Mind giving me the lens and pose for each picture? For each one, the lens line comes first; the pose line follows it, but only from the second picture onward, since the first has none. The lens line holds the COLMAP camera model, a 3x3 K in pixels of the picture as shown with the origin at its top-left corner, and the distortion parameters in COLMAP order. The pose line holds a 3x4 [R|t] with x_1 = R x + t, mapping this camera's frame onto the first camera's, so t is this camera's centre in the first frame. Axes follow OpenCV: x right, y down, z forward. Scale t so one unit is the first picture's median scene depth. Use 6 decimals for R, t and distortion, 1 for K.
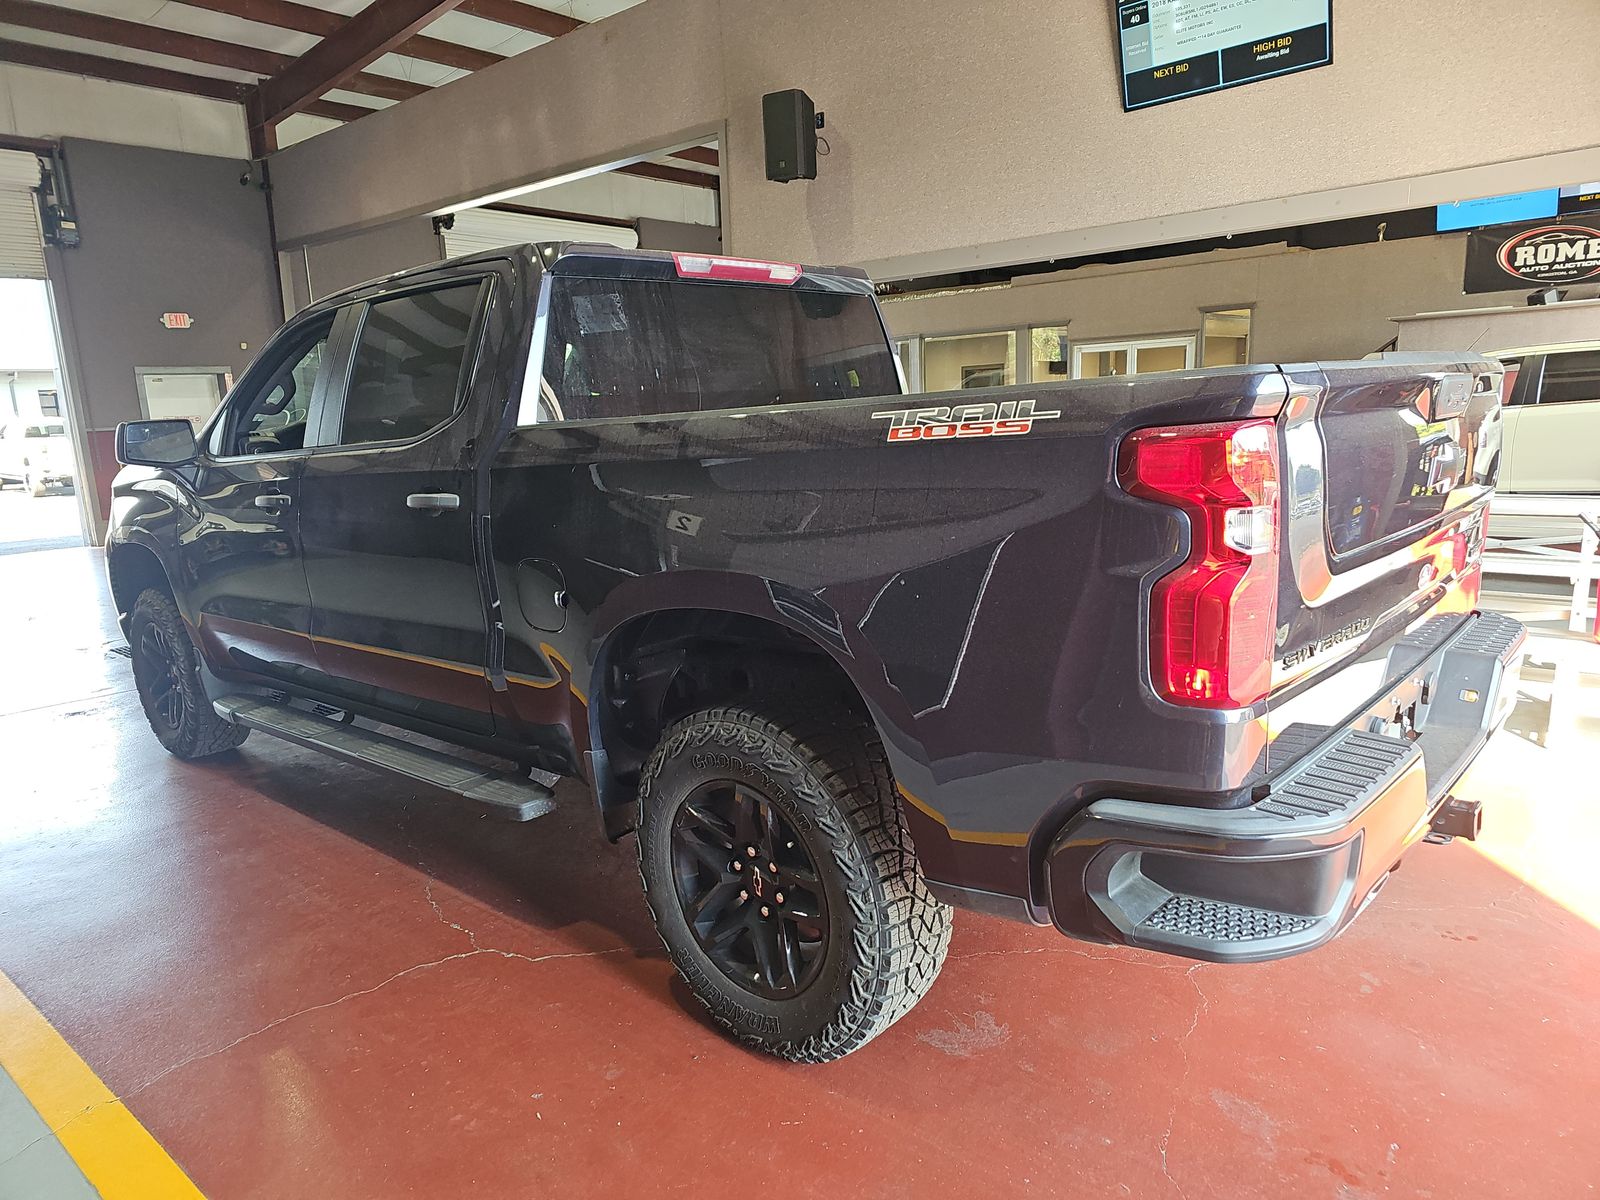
lens RADIAL K [[1014.0, 0, 800.0], [0, 1014.0, 600.0], [0, 0, 1]] dist [0.004662, -0.001912]
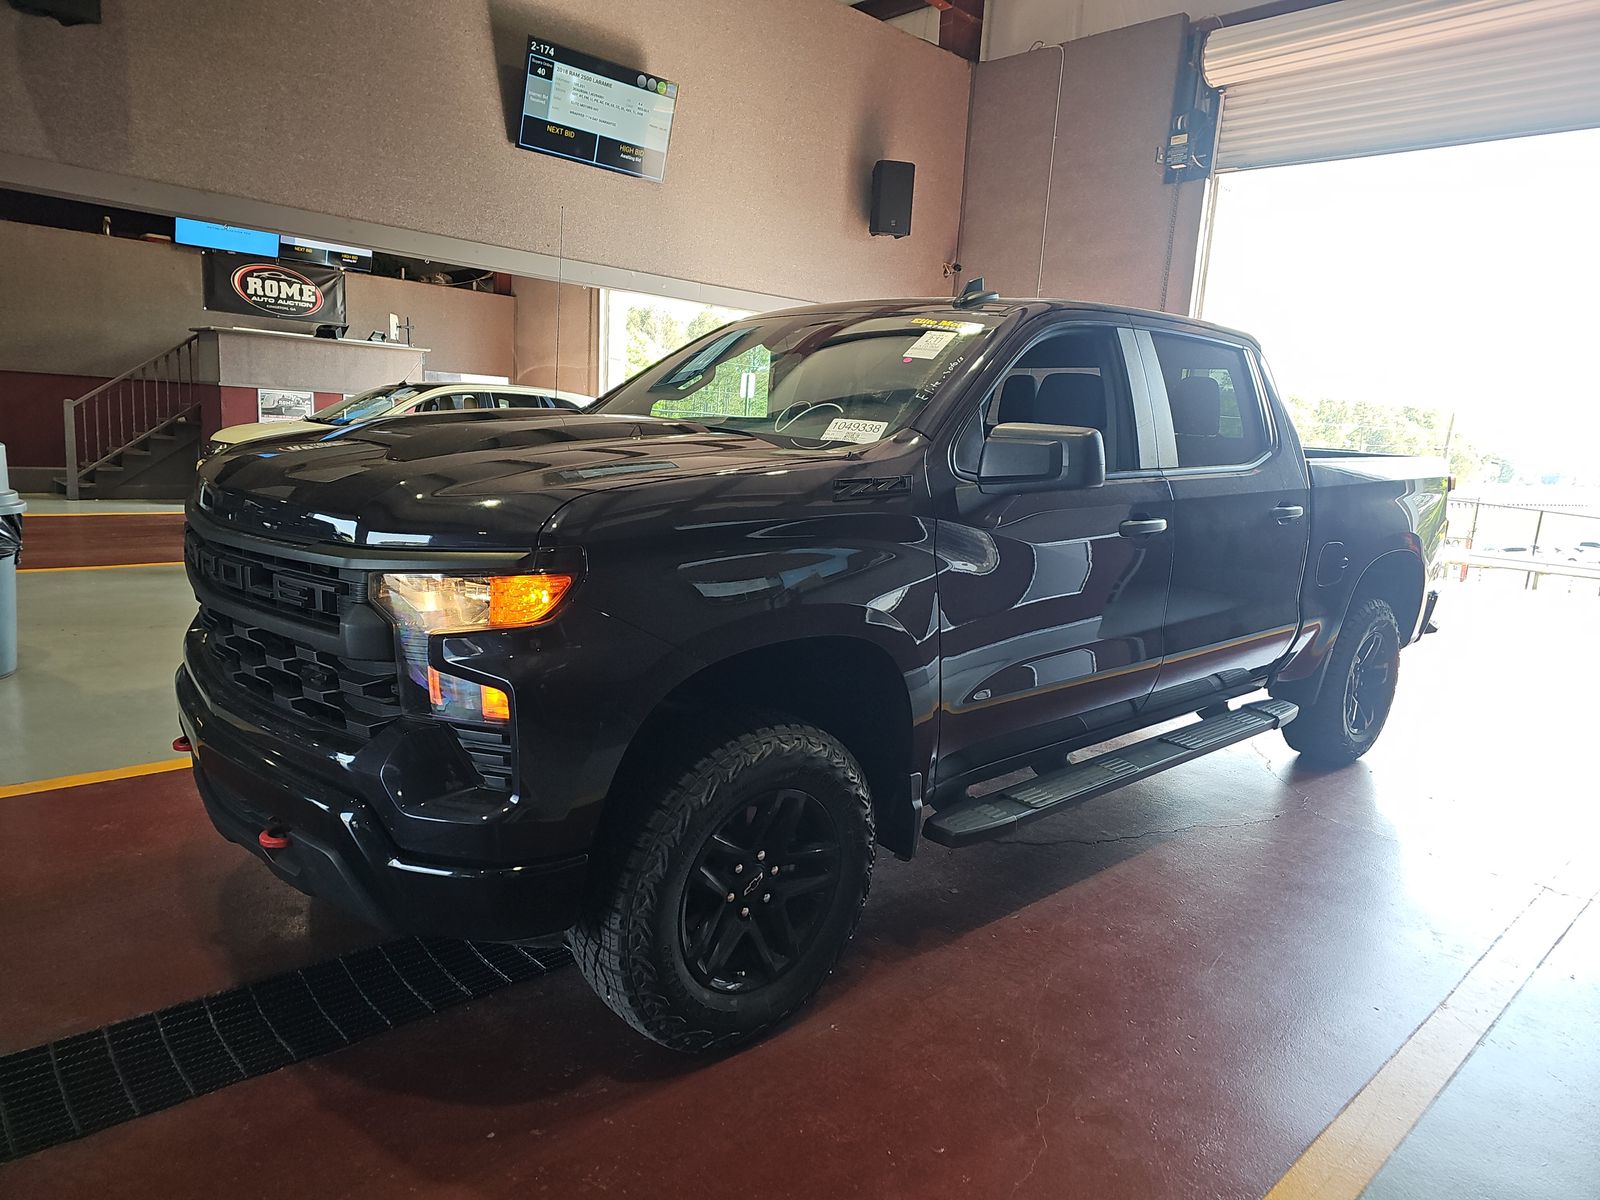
lens RADIAL K [[1014.0, 0, 800.0], [0, 1014.0, 600.0], [0, 0, 1]] dist [0.004662, -0.001912]
pose [[0.123744, -0.113598, 0.985791, -0.368464], [0.115909, 0.988280, 0.099335, -0.037735], [-0.985521, 0.101970, 0.135461, 0.294944]]
